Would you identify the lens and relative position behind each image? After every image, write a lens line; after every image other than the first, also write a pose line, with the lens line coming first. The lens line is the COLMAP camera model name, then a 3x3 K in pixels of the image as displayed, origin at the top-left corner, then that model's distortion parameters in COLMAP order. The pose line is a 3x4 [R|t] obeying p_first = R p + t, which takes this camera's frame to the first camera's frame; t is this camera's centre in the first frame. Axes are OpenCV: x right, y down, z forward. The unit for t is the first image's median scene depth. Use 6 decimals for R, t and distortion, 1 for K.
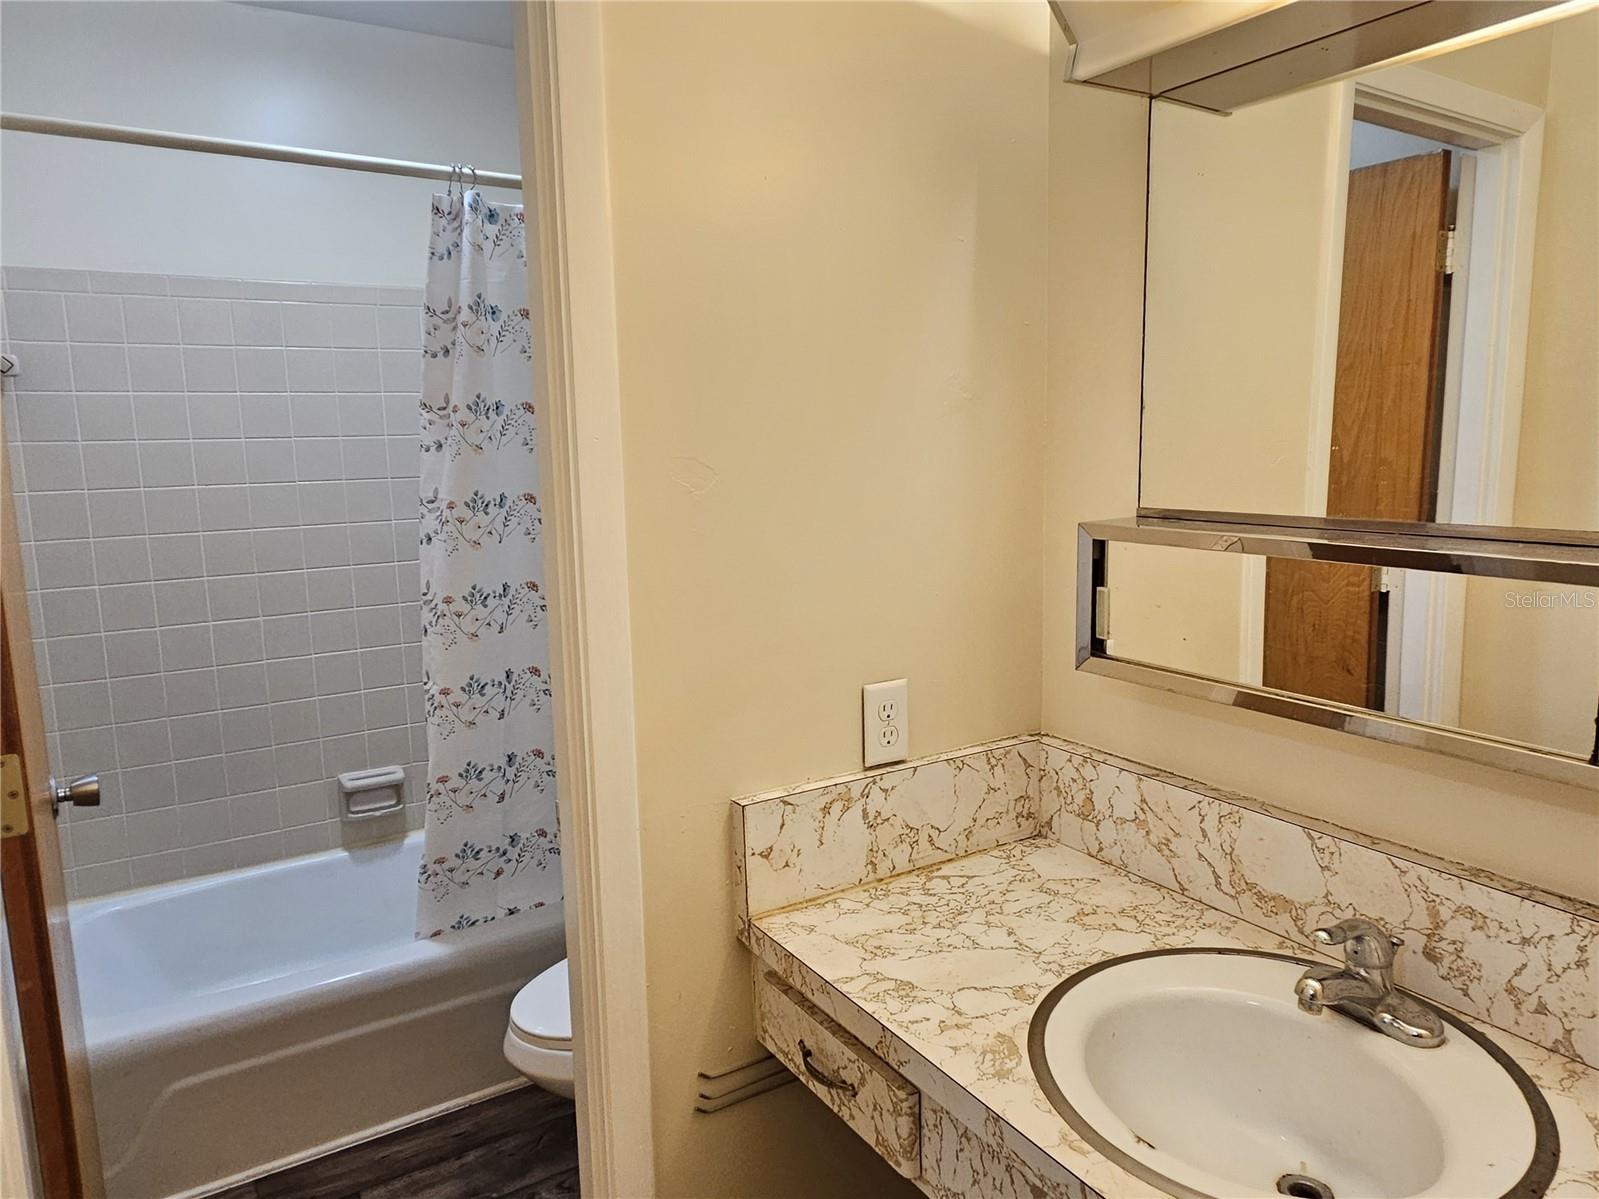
lens RADIAL K [[1068.6, 0, 795.3], [0, 1068.6, 593.1], [0, 0, 1]] dist [-0.001661, 0.004578]
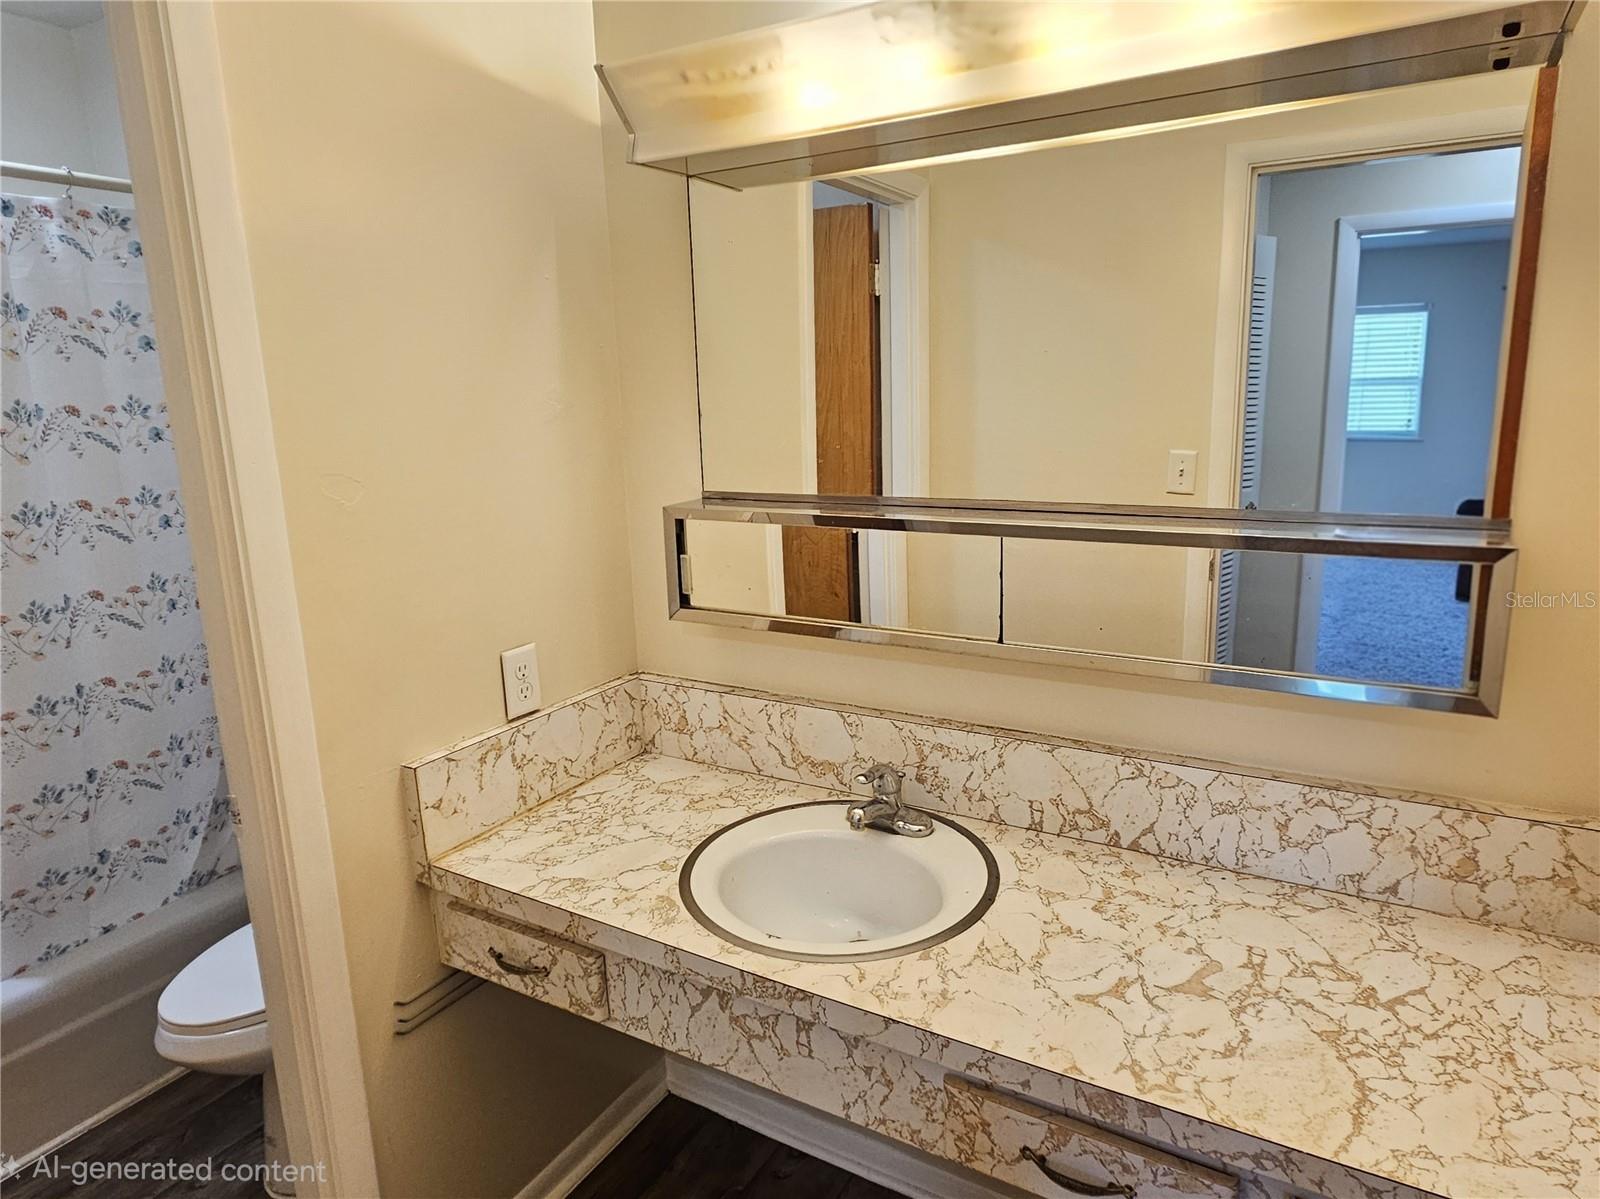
lens RADIAL K [[1006.5, 0, 794.9], [0, 1006.5, 591.9], [0, 0, 1]] dist [0.001020, 0.000872]
pose [[0.888132, -0.102688, 0.447969, -0.135783], [0.080723, 0.994420, 0.067912, -0.030363], [-0.452444, -0.024154, 0.891466, -0.146316]]
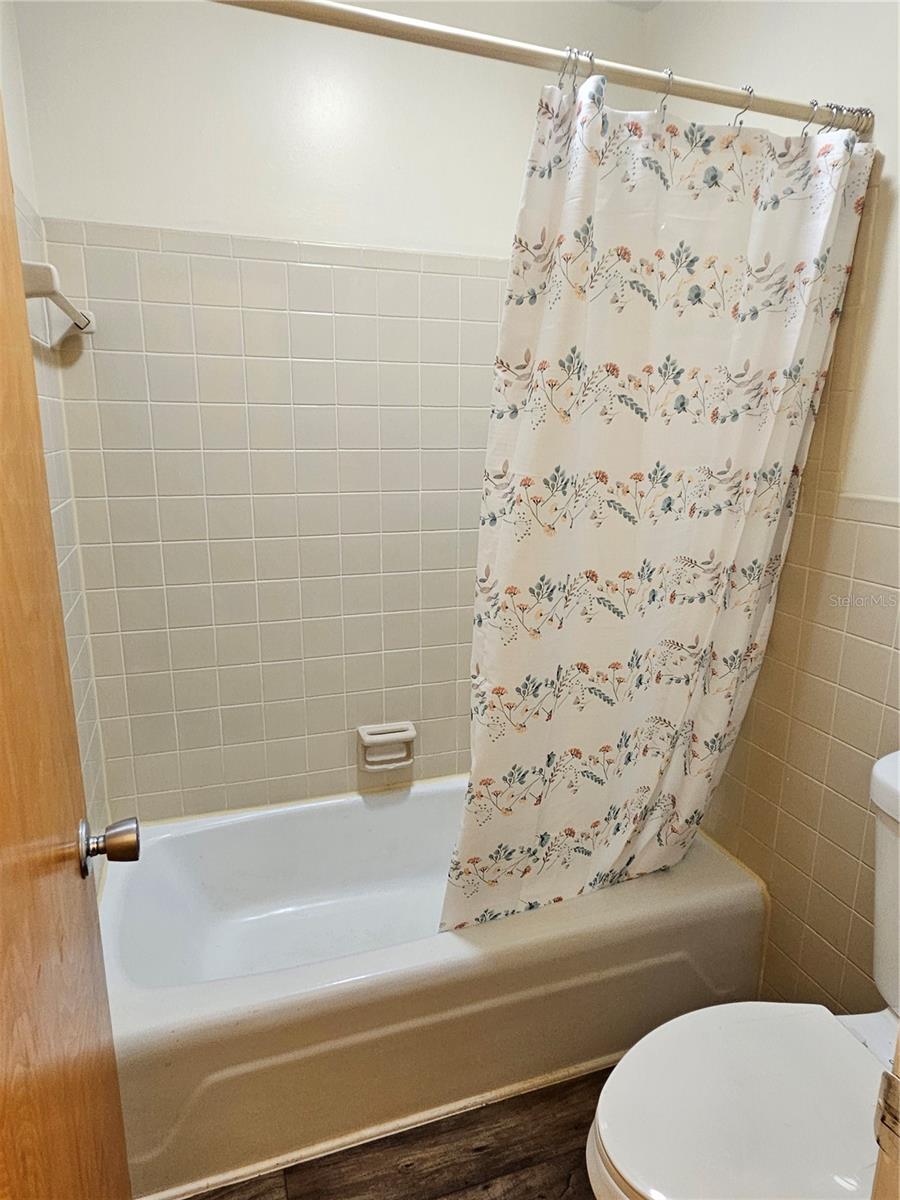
lens RADIAL K [[723.7, 0, 450.0], [0, 723.7, 600.0], [0, 0, 1]] dist [-0.003401, -0.001063]
pose [[0.974435, 0.079125, -0.210275, -0.340915], [-0.061351, 0.994073, 0.089752, -0.049525], [0.216130, -0.074557, 0.973514, 0.561926]]
